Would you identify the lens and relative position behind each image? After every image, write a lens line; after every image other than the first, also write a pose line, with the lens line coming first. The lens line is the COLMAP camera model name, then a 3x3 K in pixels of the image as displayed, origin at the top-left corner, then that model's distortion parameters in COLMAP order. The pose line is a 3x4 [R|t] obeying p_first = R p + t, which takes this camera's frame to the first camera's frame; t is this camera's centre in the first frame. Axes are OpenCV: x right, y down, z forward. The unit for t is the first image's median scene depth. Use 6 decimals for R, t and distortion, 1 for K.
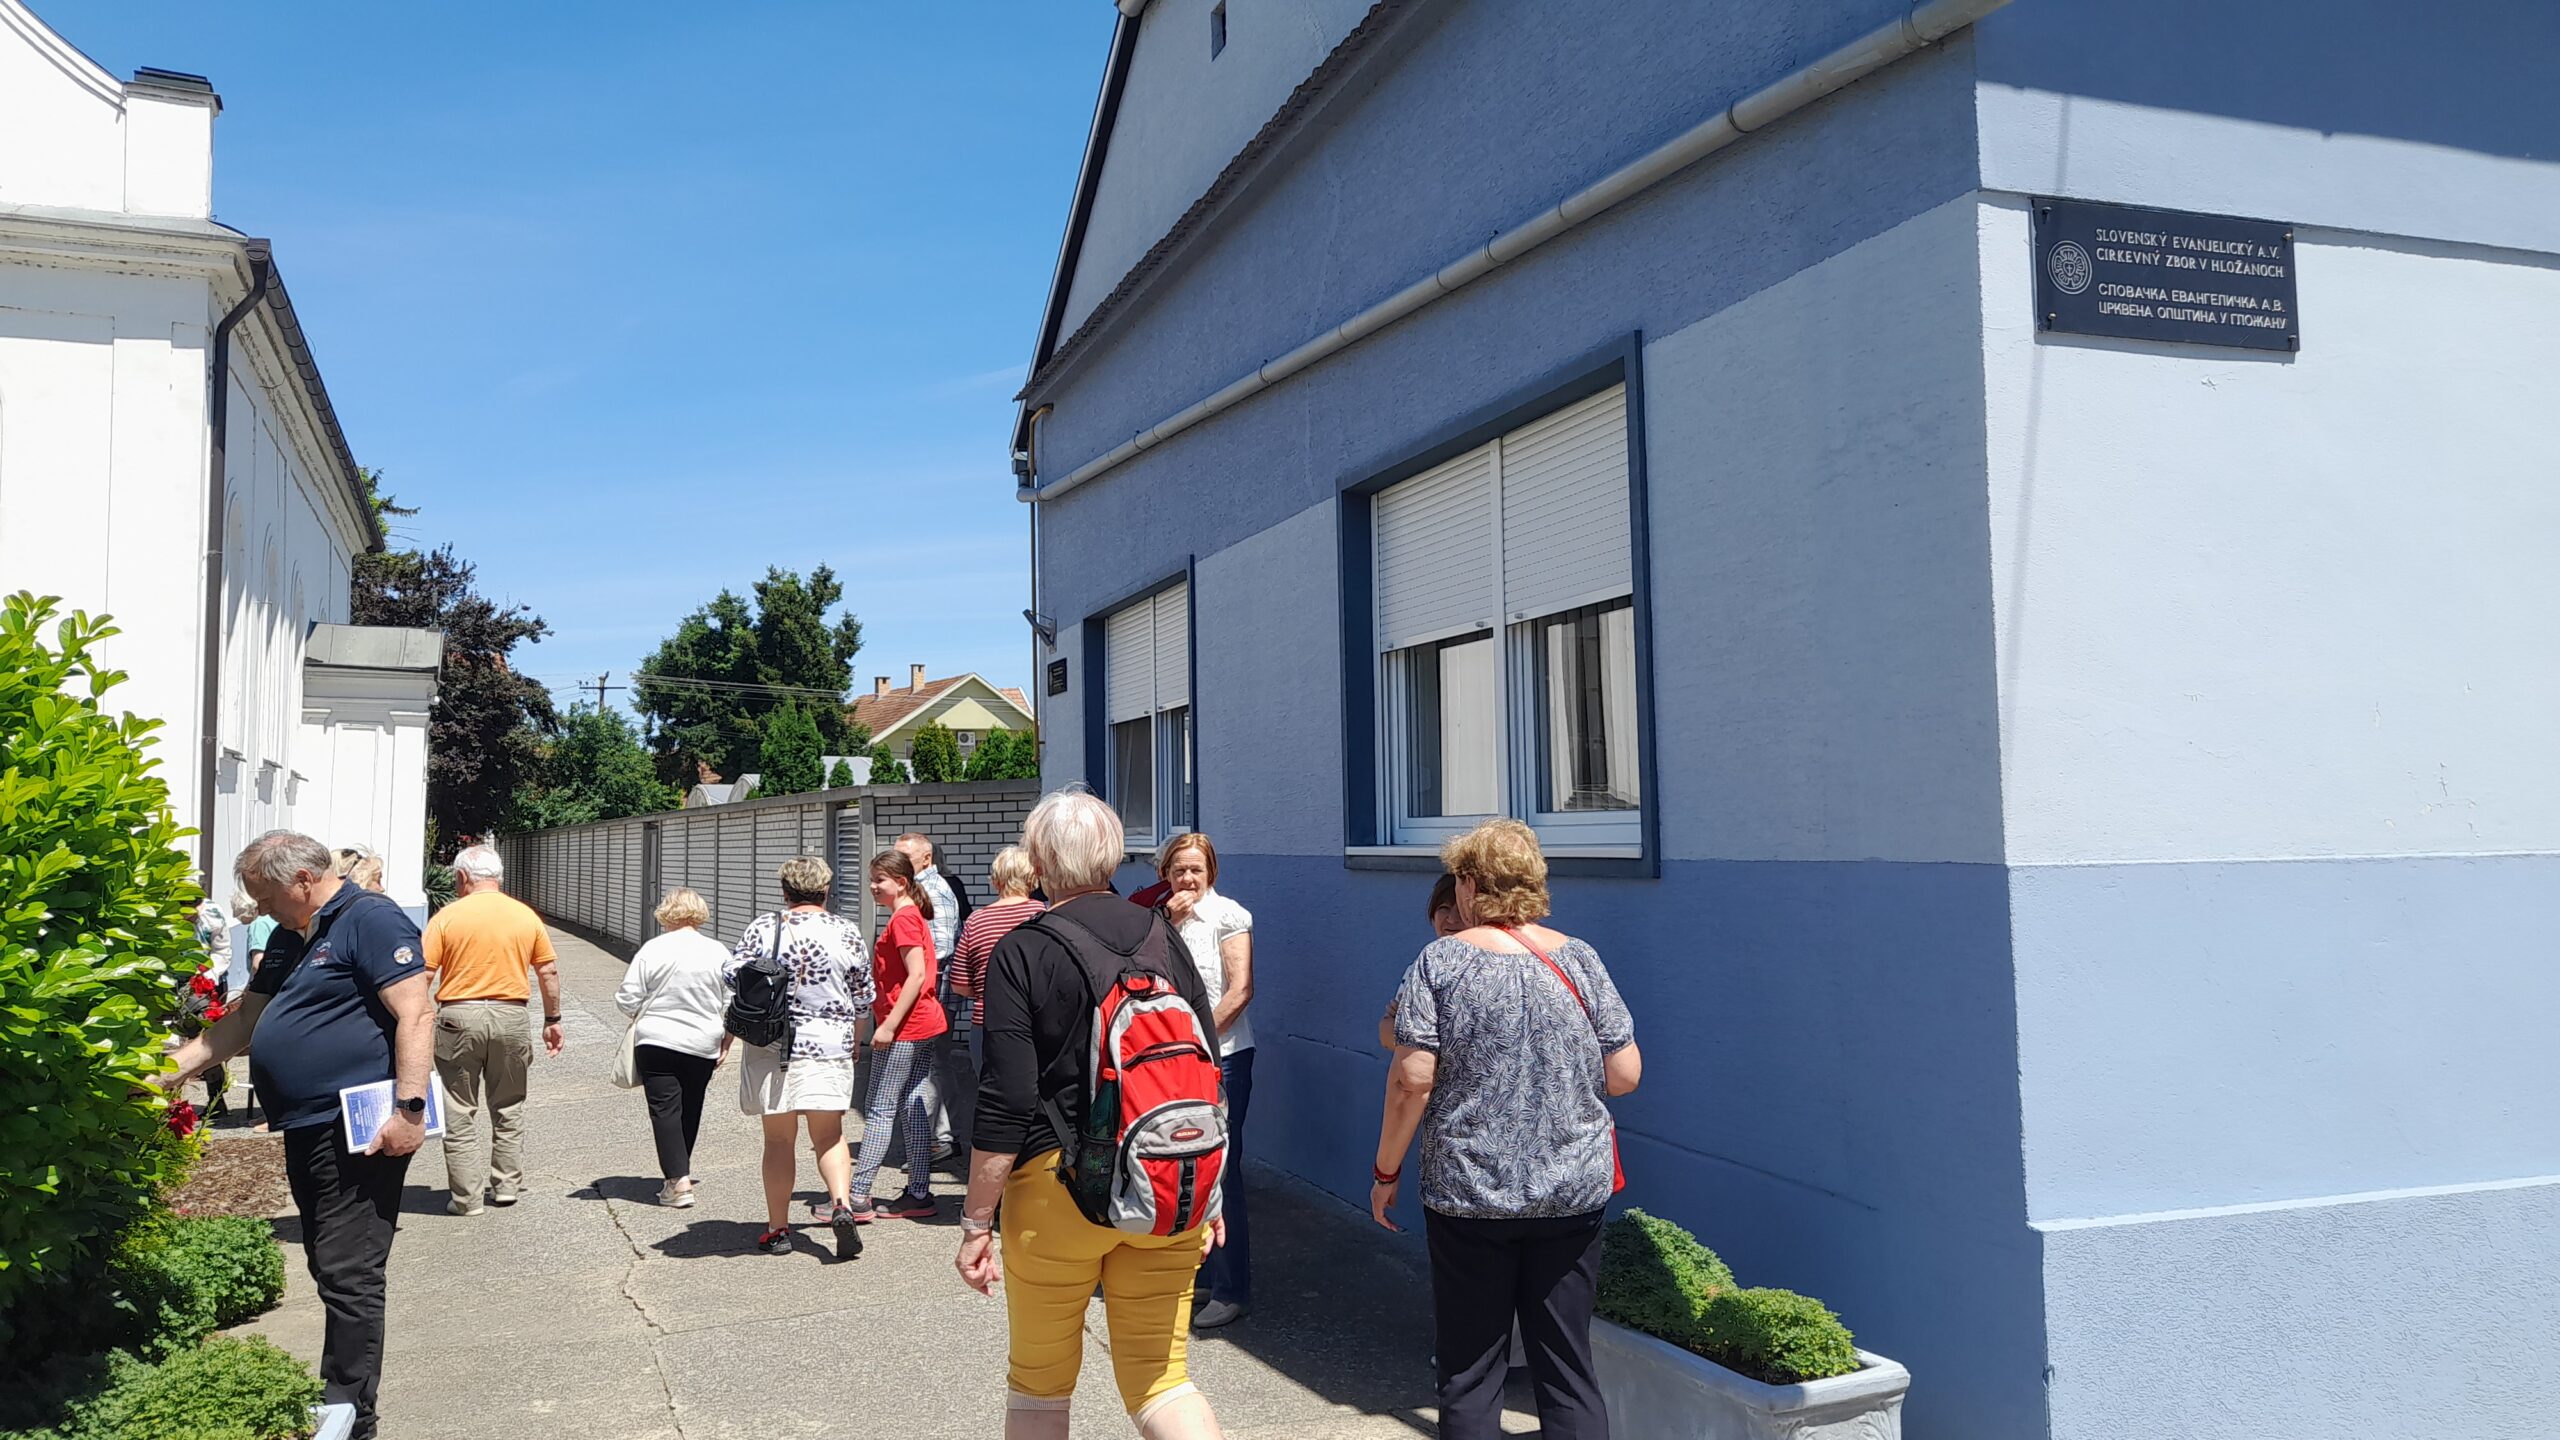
lens RADIAL K [[1880.2, 0, 1276.8], [0, 1880.2, 722.8], [0, 0, 1]] dist [0.050012, -0.044194]
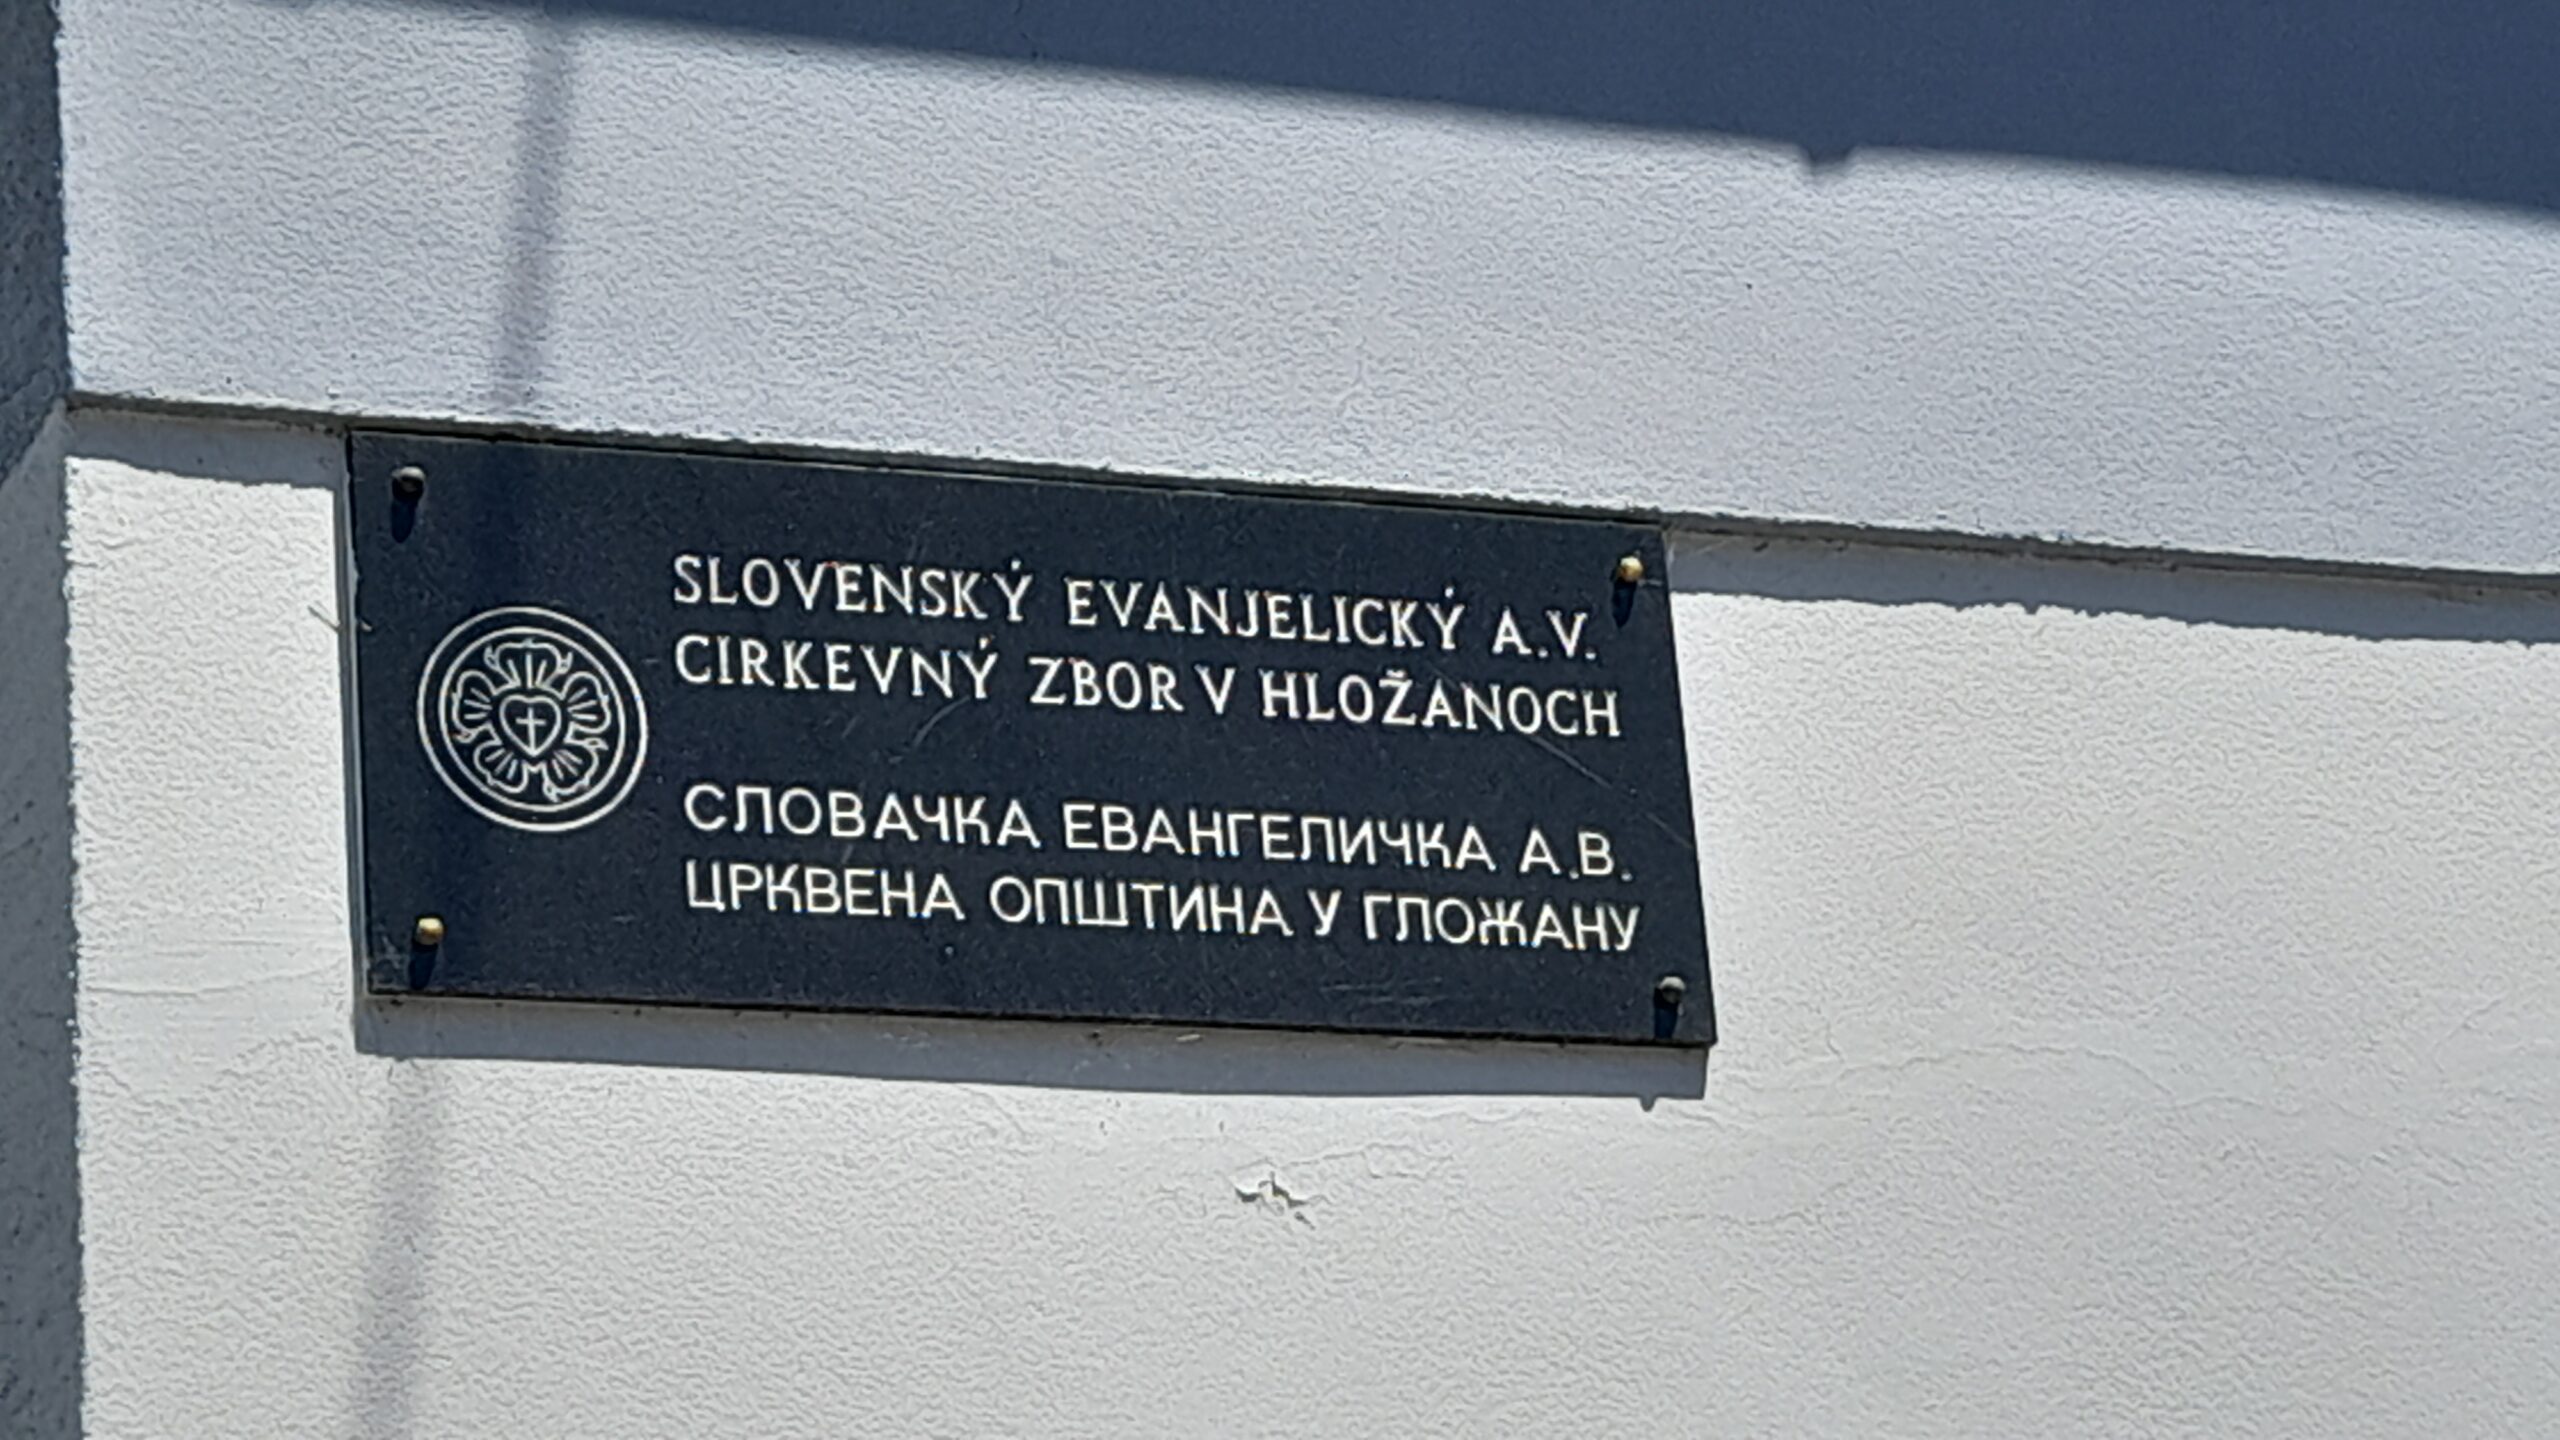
lens RADIAL K [[1880.2, 0, 1280.5], [0, 1880.2, 723.6], [0, 0, 1]] dist [0.050012, -0.044194]
pose [[0.984033, 0.000544, -0.177985, 0.539062], [-0.025006, 0.990499, -0.135228, -0.206728], [0.176220, 0.137519, 0.974697, 0.776879]]
